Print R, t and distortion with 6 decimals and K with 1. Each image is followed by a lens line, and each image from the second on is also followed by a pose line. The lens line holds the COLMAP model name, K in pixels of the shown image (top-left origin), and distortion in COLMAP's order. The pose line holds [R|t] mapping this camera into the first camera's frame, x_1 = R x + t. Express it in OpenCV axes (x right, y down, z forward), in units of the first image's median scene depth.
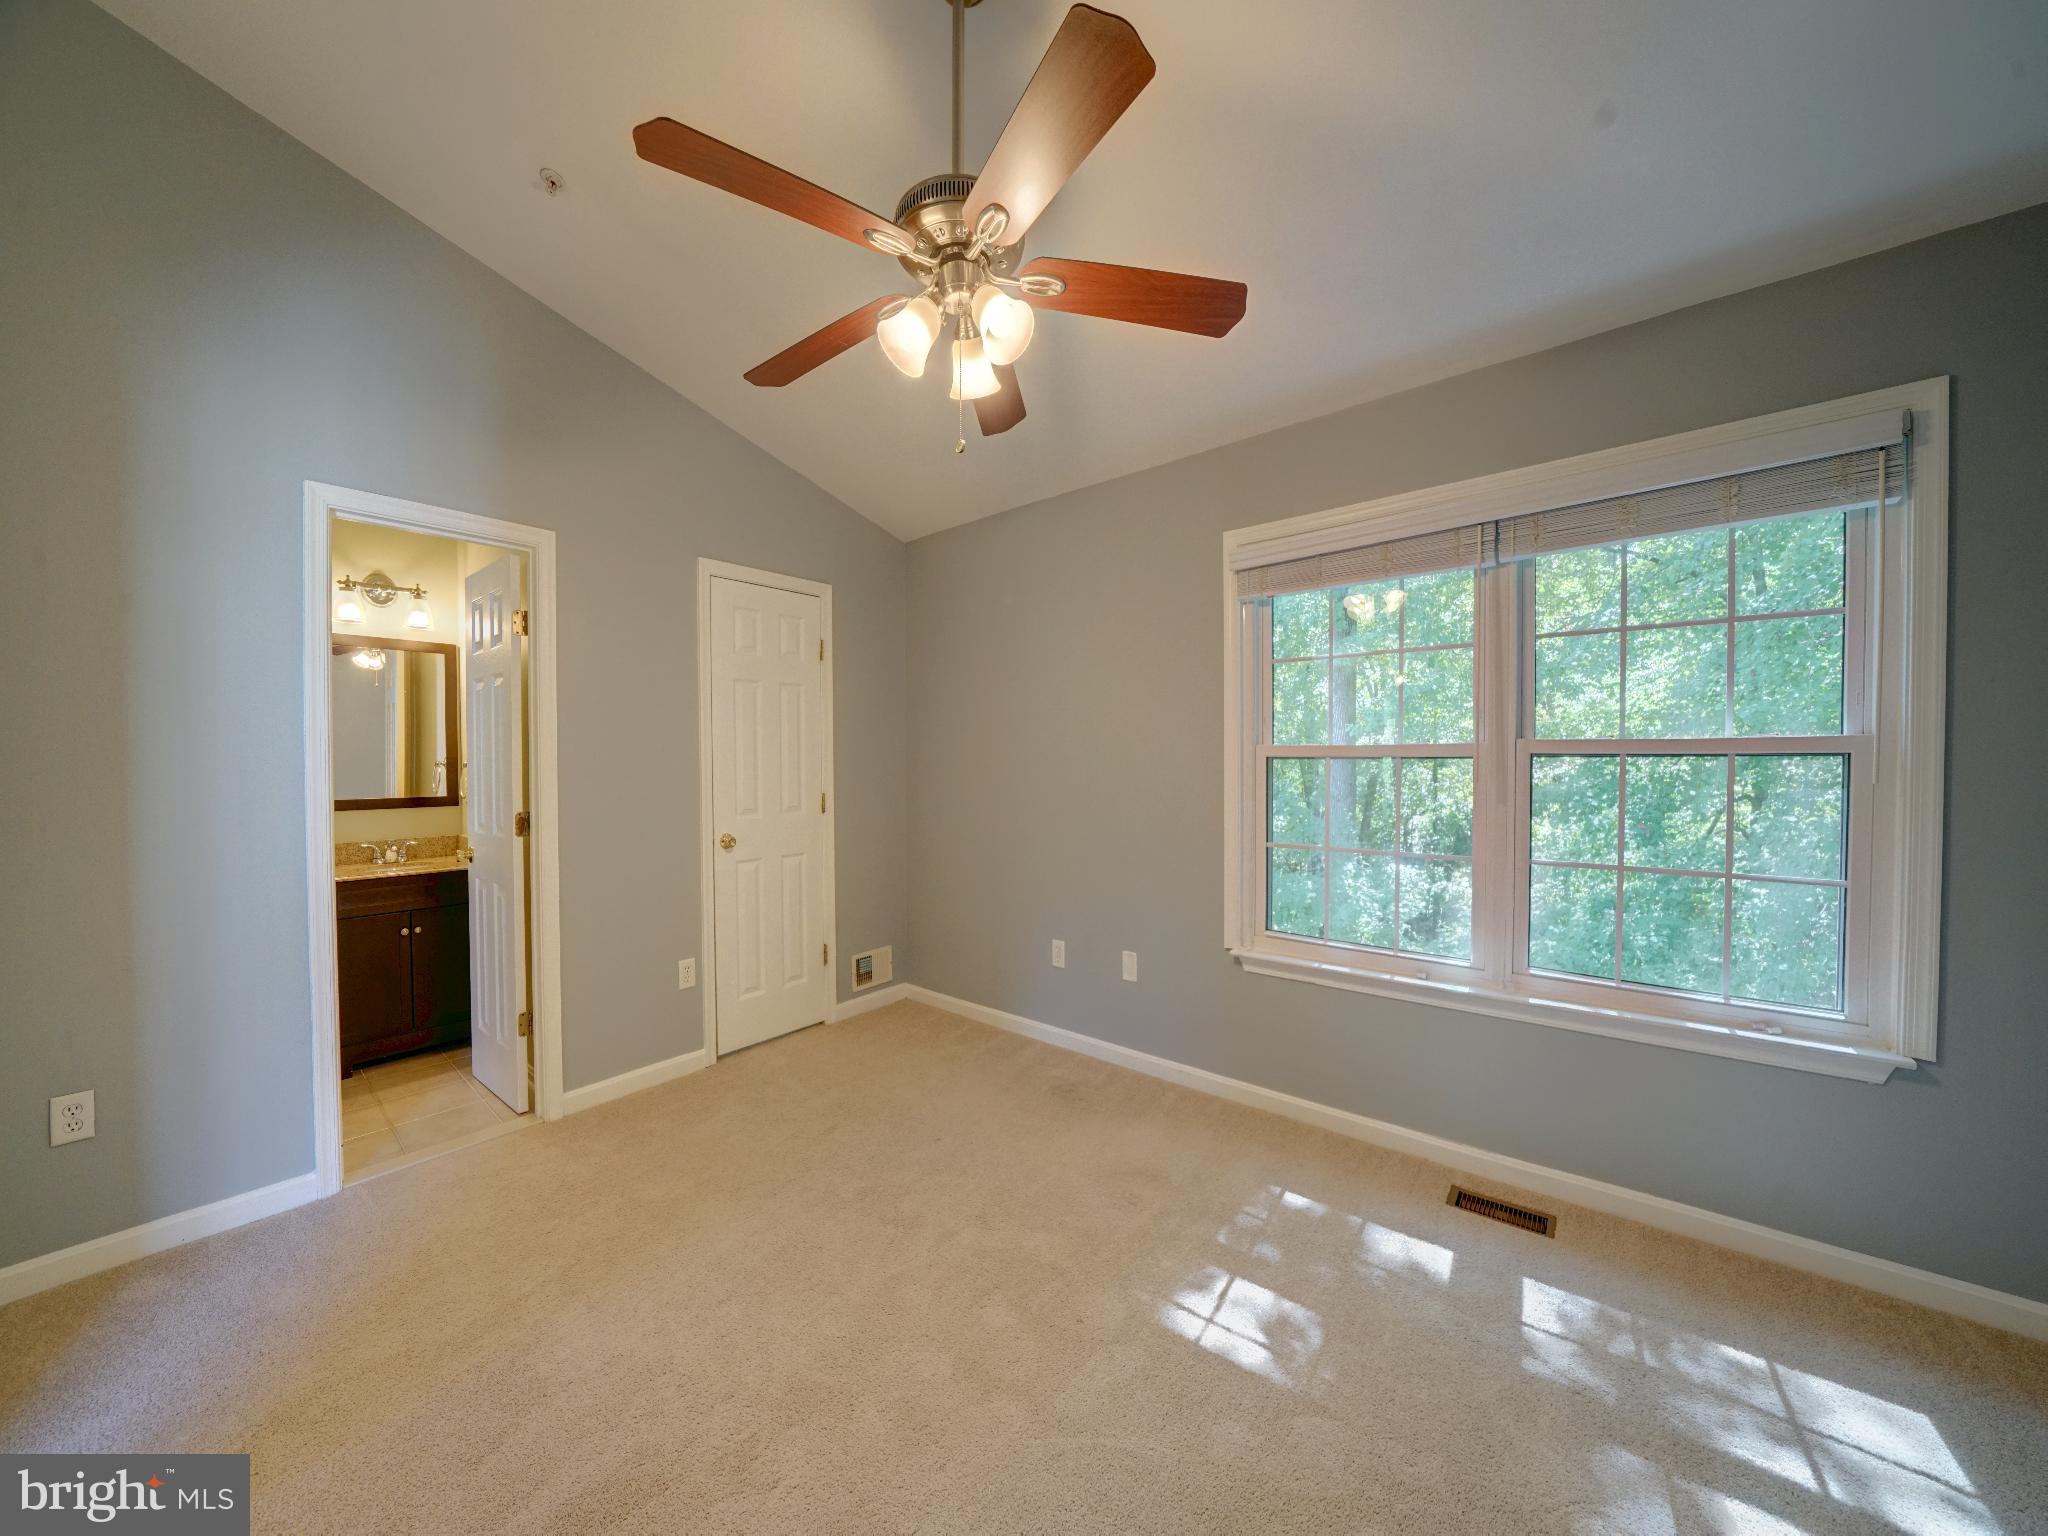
lens RADIAL K [[707.0, 0, 985.0], [0, 707.0, 773.5], [0, 0, 1]] dist [-0.023064, 0.001198]
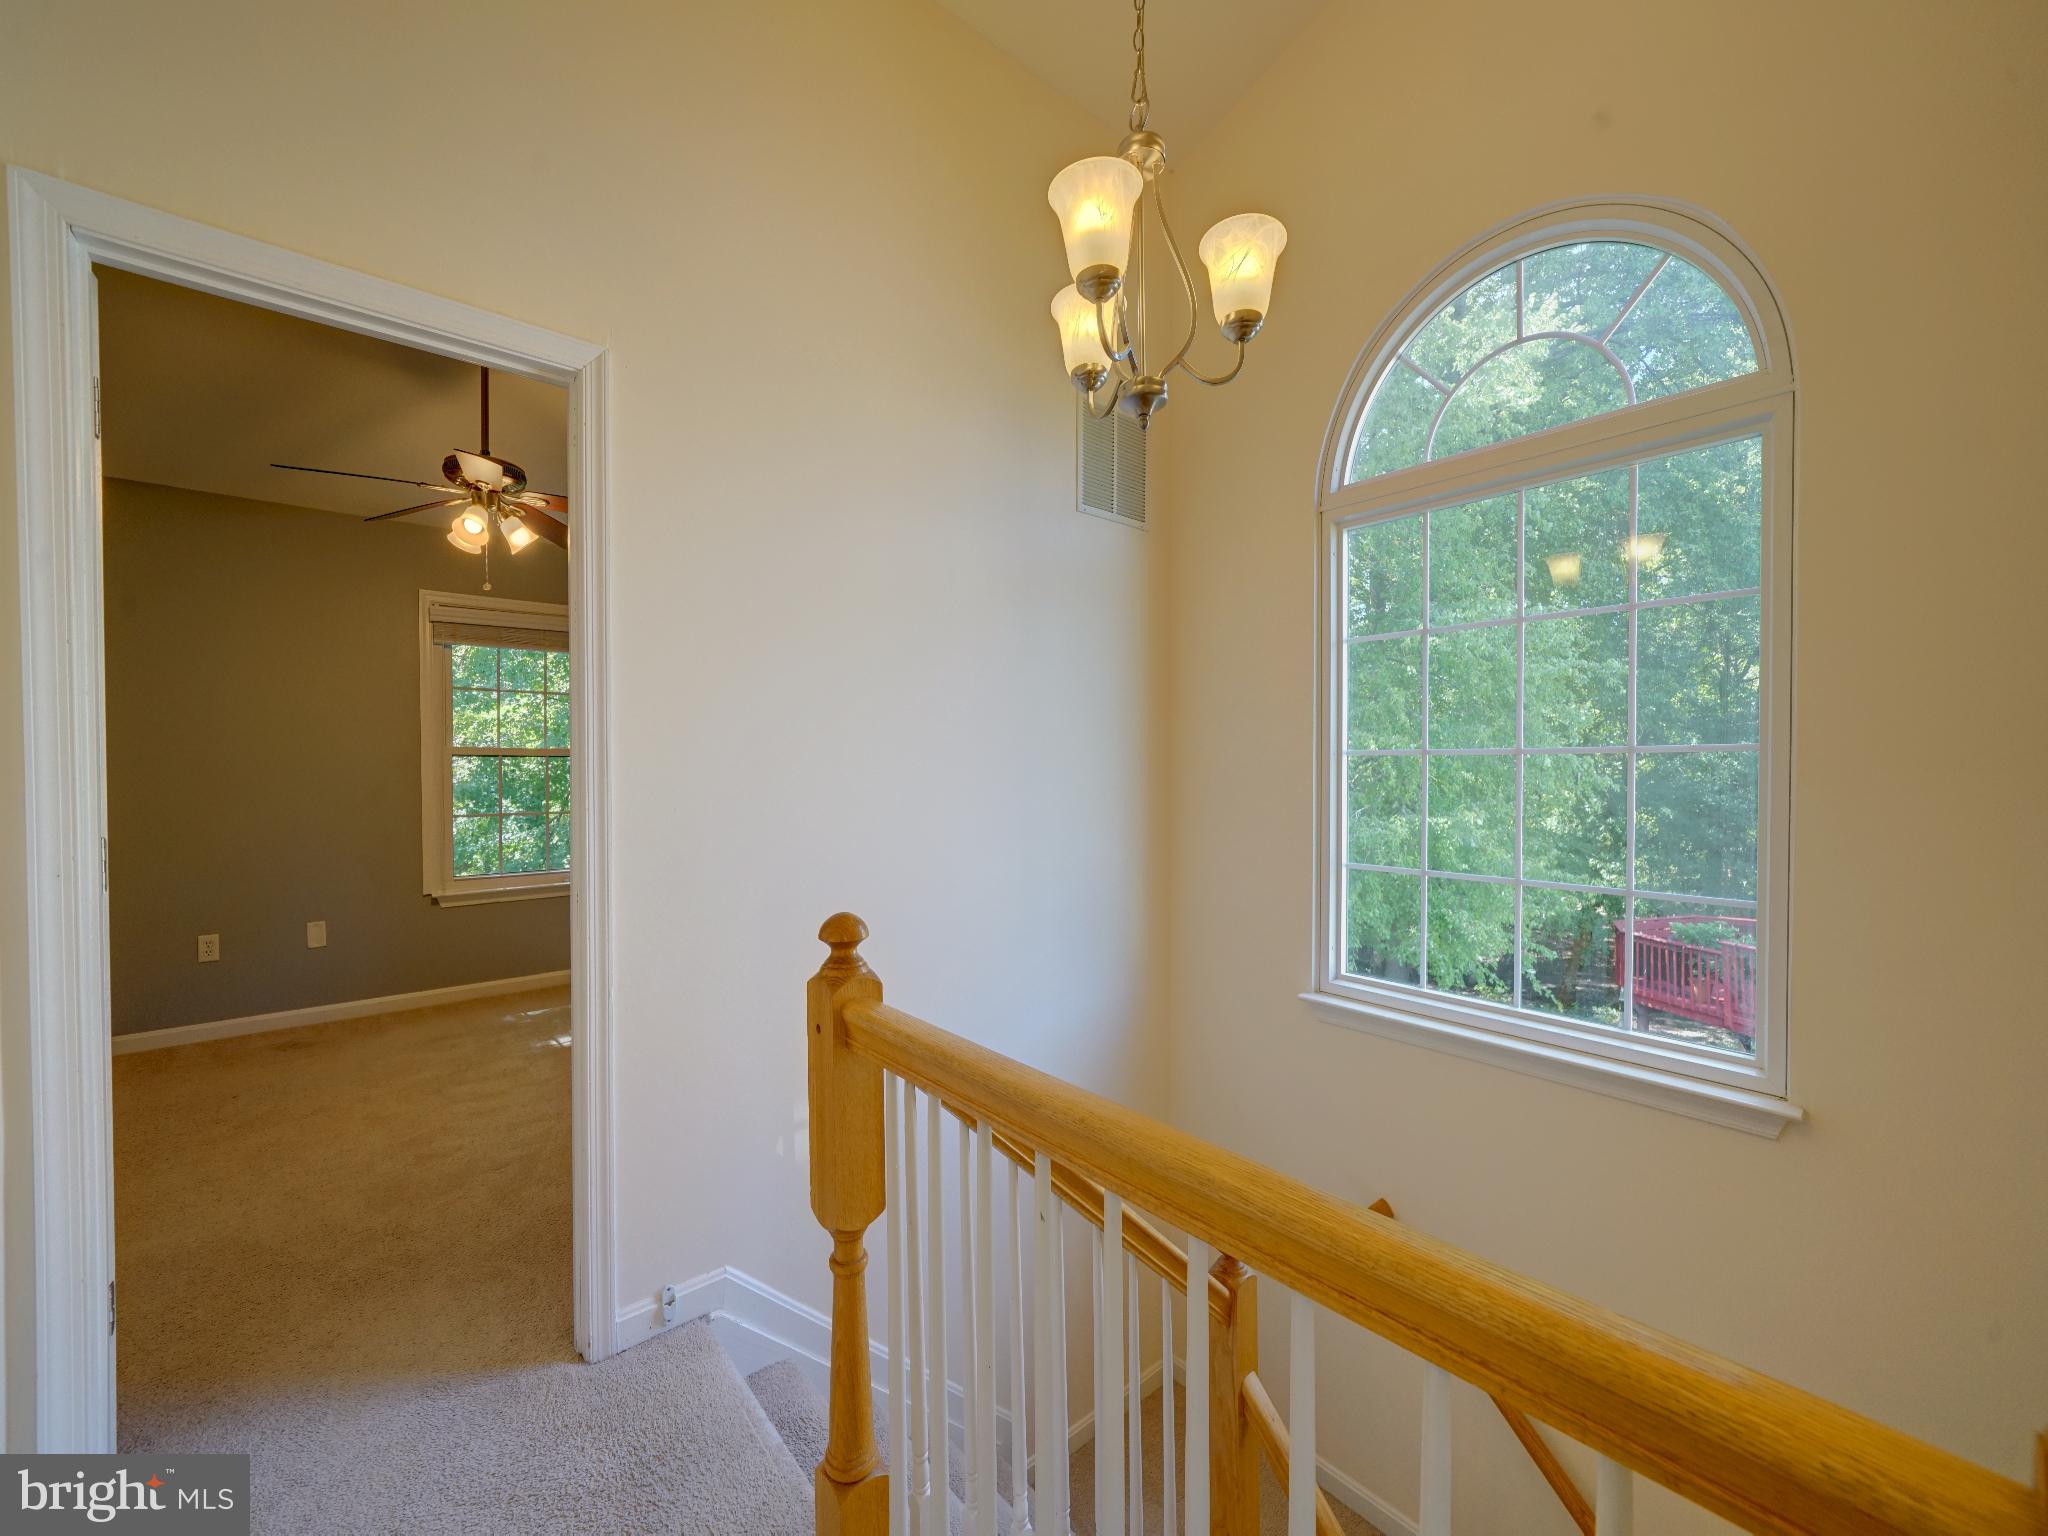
lens RADIAL K [[830.0, 0, 1038.1], [0, 830.0, 760.3], [0, 0, 1]] dist [-0.000379, 0.000974]
pose [[0.133652, 0.008428, 0.990993, -1.095803], [0.015048, 0.999831, -0.010533, 0.022390], [-0.990914, 0.016321, 0.133502, -0.398988]]
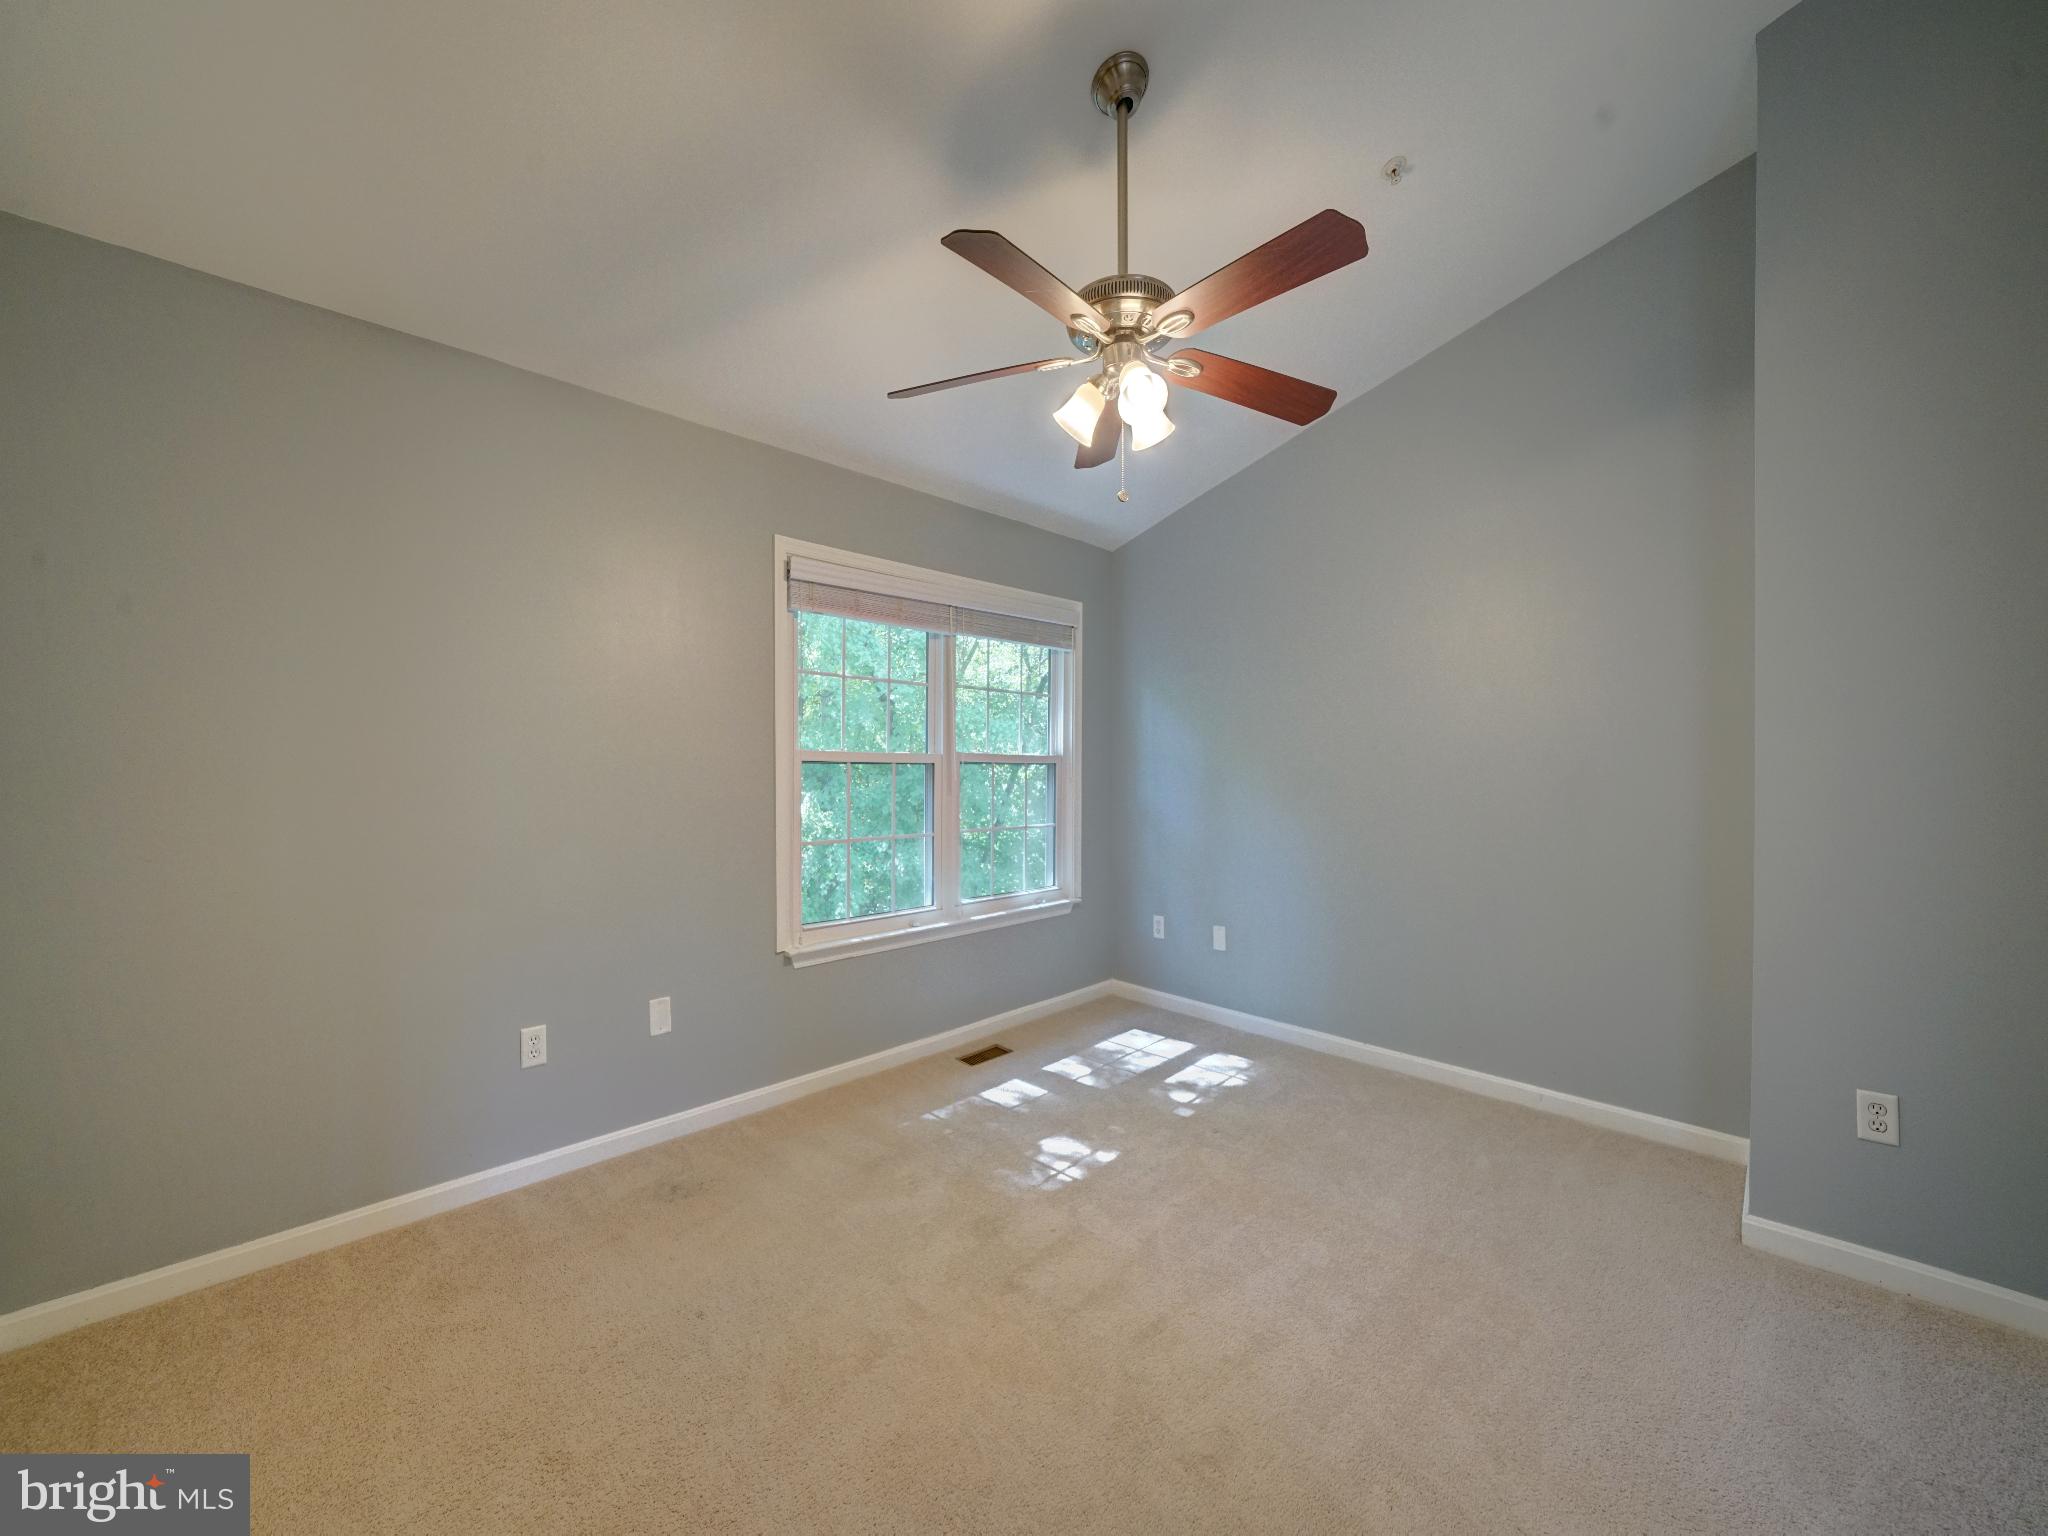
lens RADIAL K [[769.0, 0, 1025.4], [0, 769.0, 771.3], [0, 0, 1]] dist [-0.013027, 0.000933]
pose [[0.073311, 0.004348, 0.997300, -0.711642], [0.014124, 0.999886, -0.005397, 0.003469], [-0.997209, 0.014481, 0.073241, 0.567952]]
